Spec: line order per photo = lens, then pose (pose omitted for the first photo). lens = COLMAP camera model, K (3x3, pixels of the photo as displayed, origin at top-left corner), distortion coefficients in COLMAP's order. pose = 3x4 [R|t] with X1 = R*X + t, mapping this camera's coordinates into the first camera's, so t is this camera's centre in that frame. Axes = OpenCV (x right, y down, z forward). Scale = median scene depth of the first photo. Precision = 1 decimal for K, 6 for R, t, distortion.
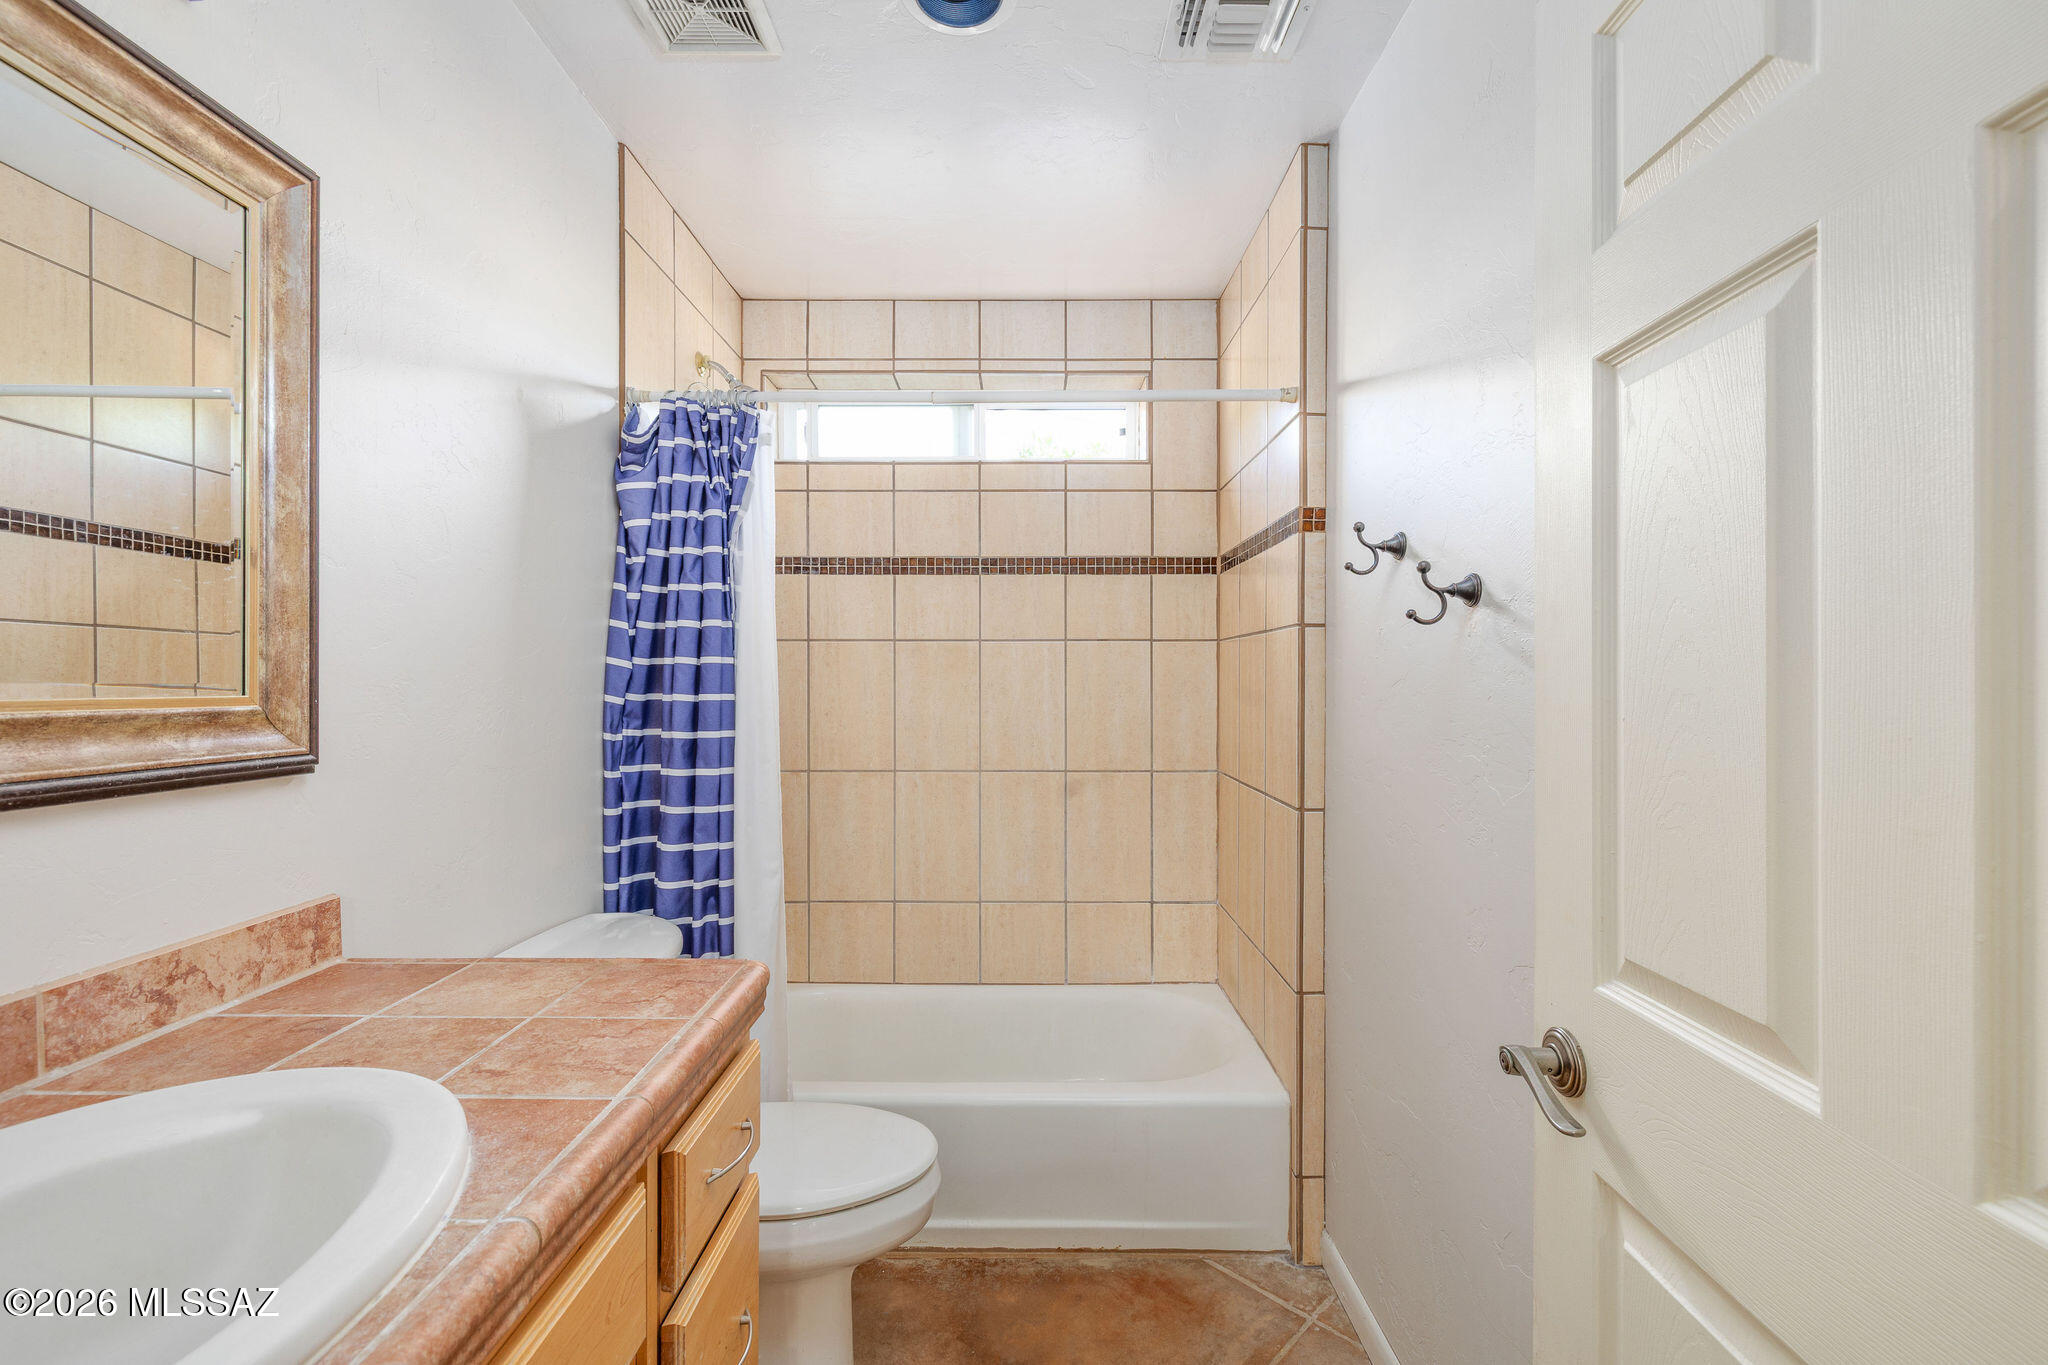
lens RADIAL K [[874.2, 0, 1024.9], [0, 874.2, 682.5], [0, 0, 1]] dist [0.000919, 0.000343]
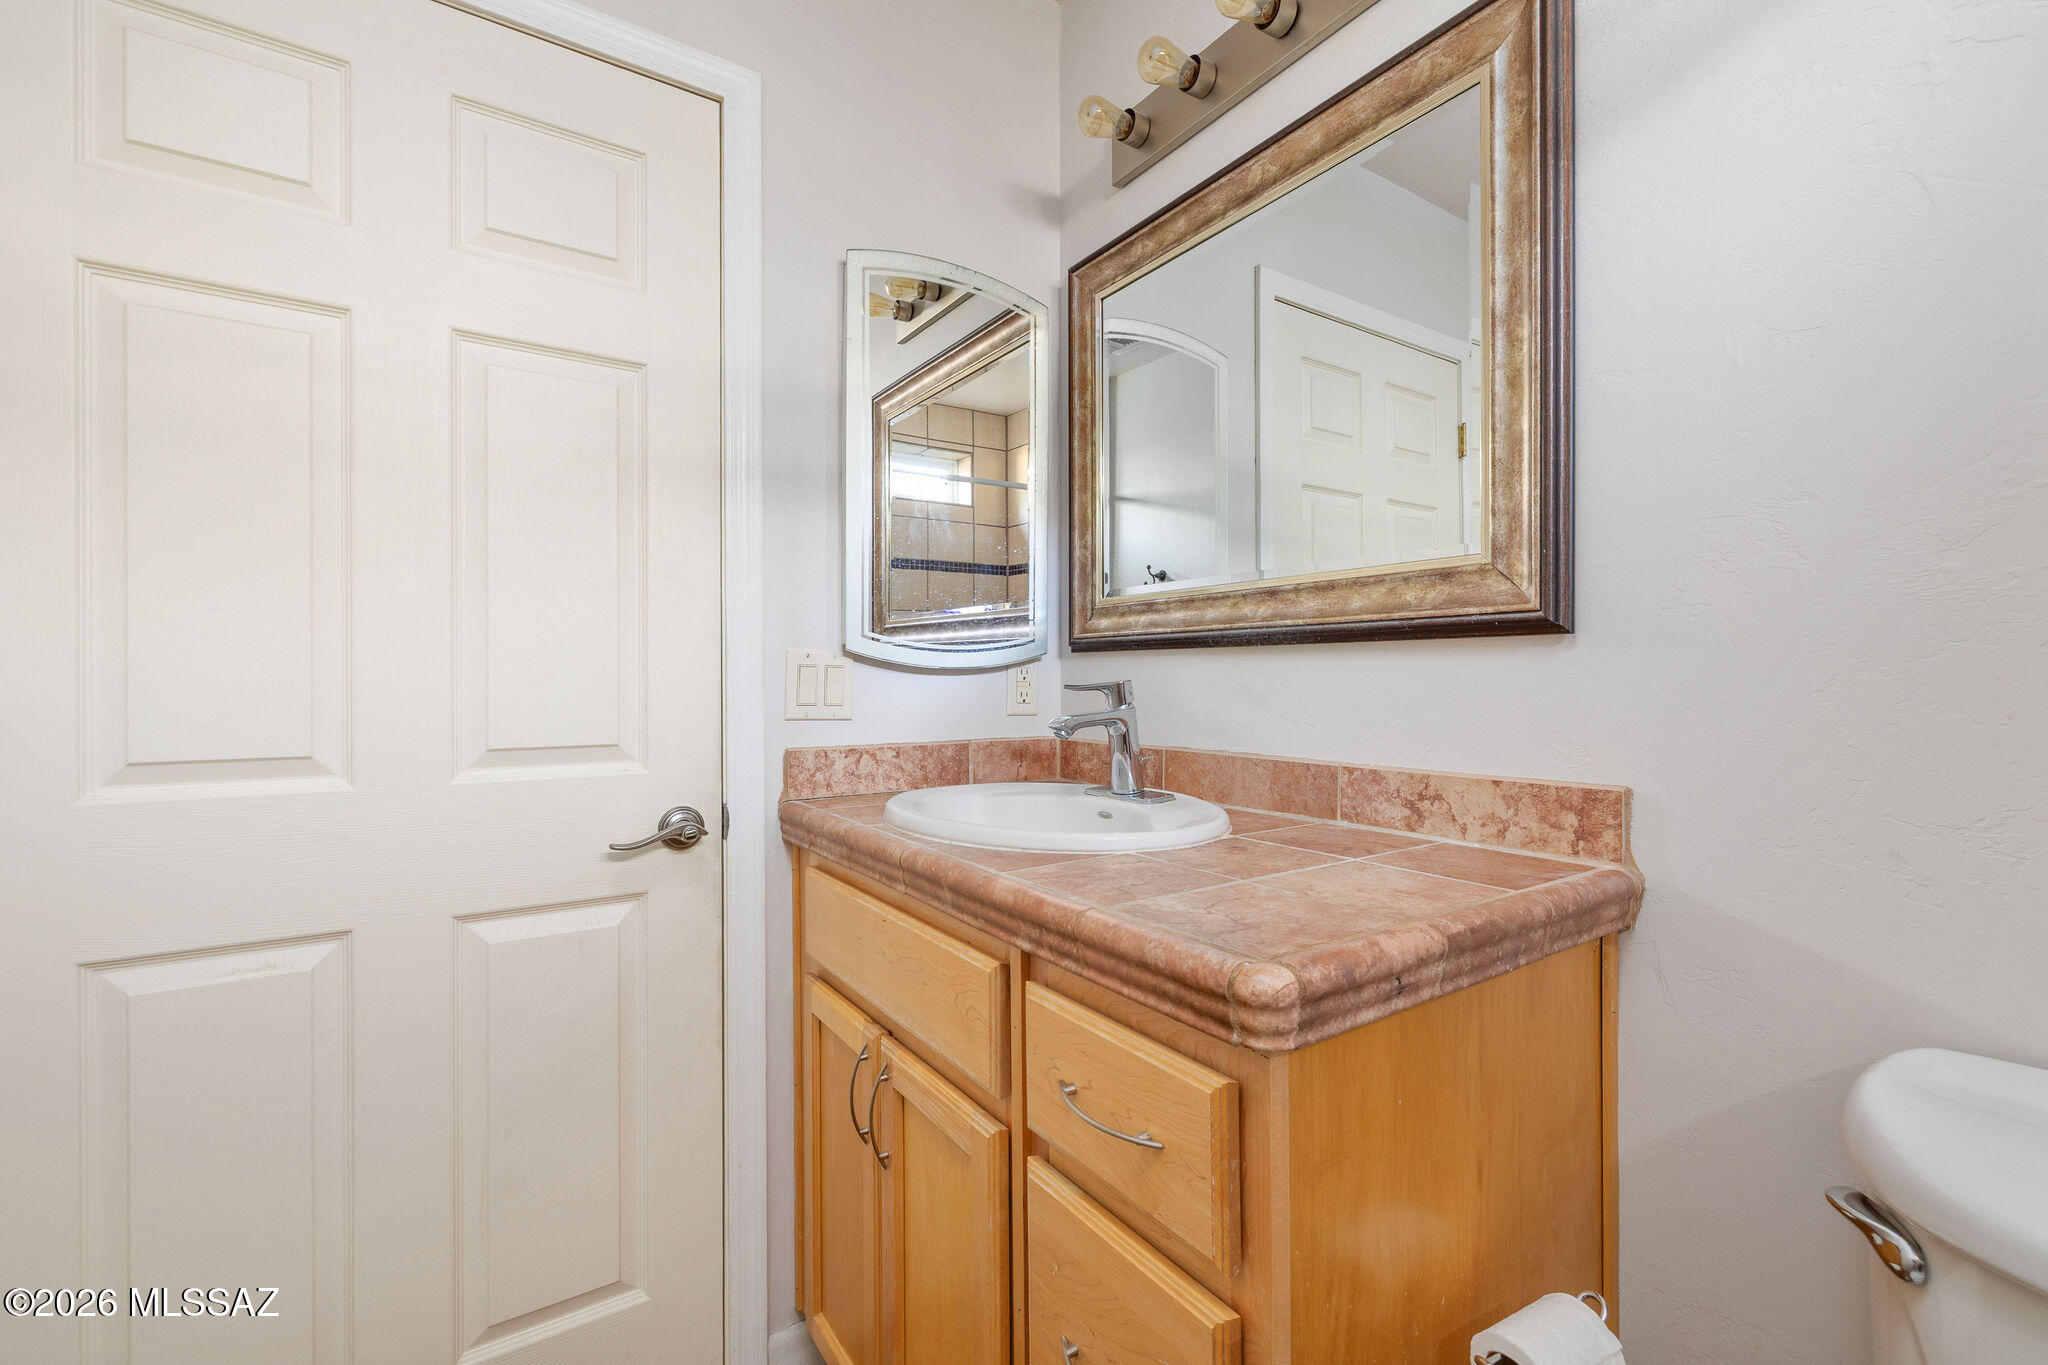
lens RADIAL K [[874.2, 0, 1025.3], [0, 874.2, 680.3], [0, 0, 1]] dist [0.000919, 0.000343]
pose [[-0.826880, 0.001698, -0.562376, 0.132018], [-0.000390, 0.999993, 0.003593, 0.160079], [0.562379, 0.003190, -0.826873, 1.533590]]
